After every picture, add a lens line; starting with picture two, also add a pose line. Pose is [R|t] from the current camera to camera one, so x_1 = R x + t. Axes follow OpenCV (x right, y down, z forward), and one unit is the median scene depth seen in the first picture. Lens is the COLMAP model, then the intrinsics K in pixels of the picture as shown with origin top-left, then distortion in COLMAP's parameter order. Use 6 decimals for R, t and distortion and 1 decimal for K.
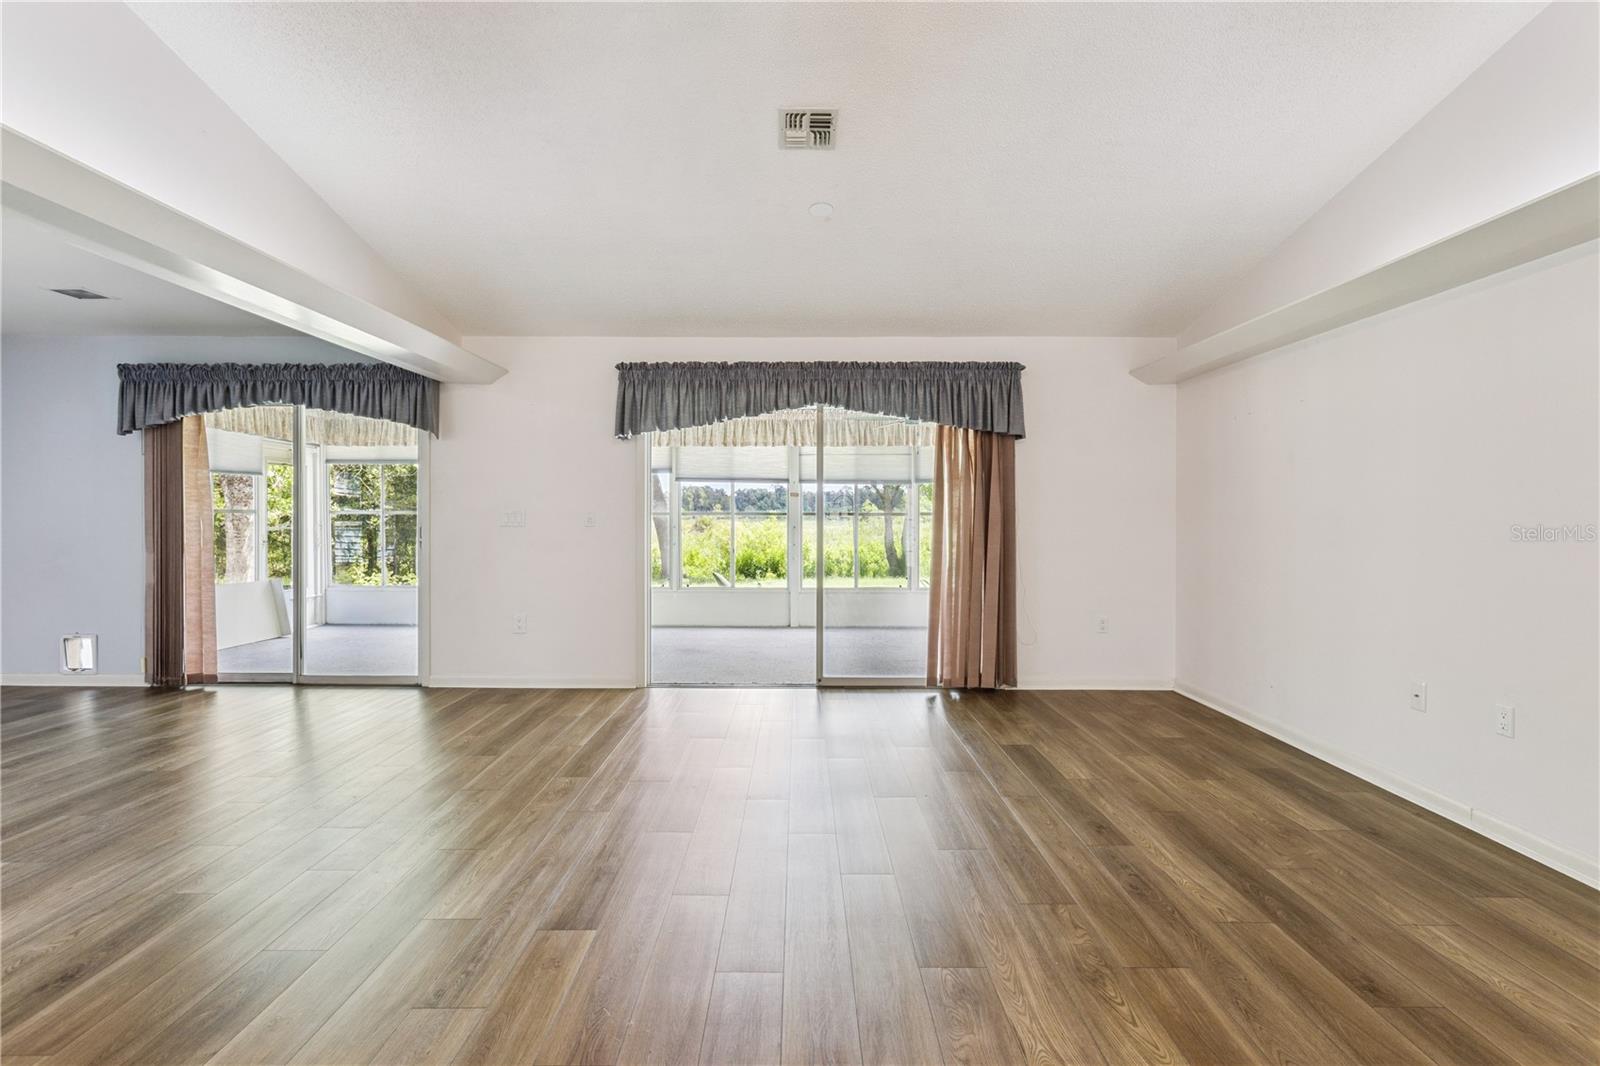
lens RADIAL K [[768.9, 0, 803.2], [0, 768.9, 523.1], [0, 0, 1]] dist [-0.007068, 0.005320]
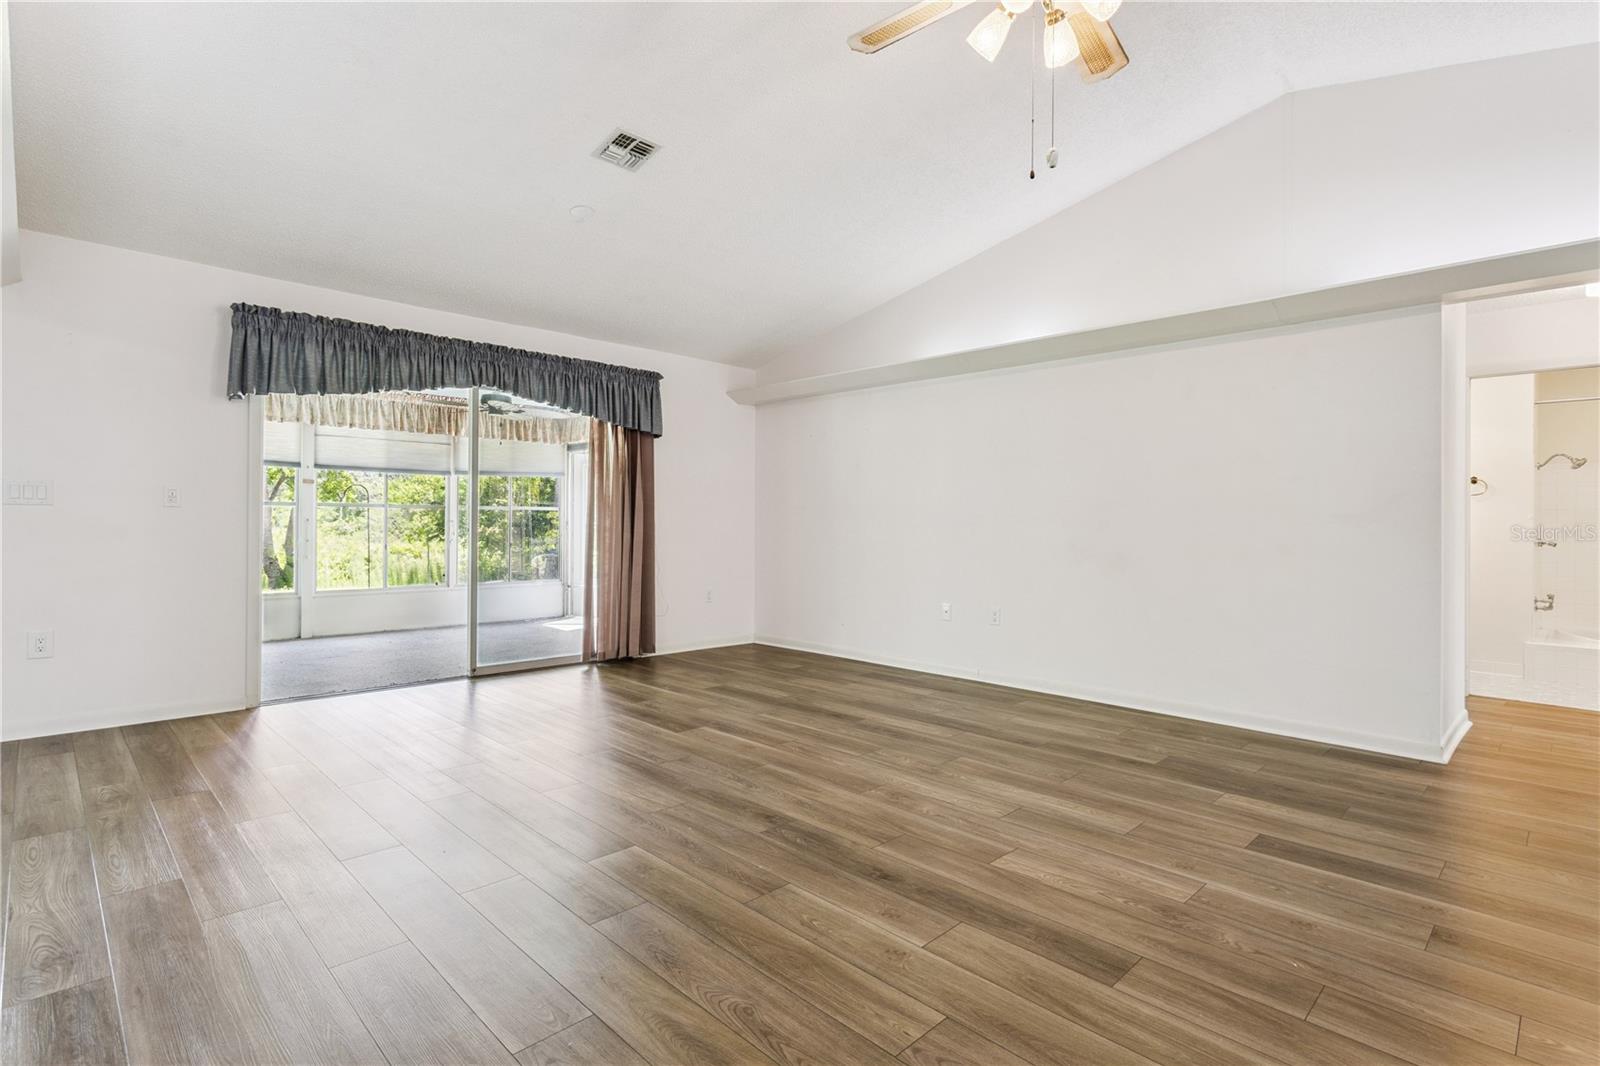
lens RADIAL K [[768.9, 0, 819.1], [0, 768.9, 529.3], [0, 0, 1]] dist [-0.007068, 0.005320]
pose [[0.701456, 0.000323, 0.712712, -0.380147], [-0.000708, 1.000000, 0.000244, 0.027134], [-0.712712, -0.000676, 0.701456, 0.006334]]
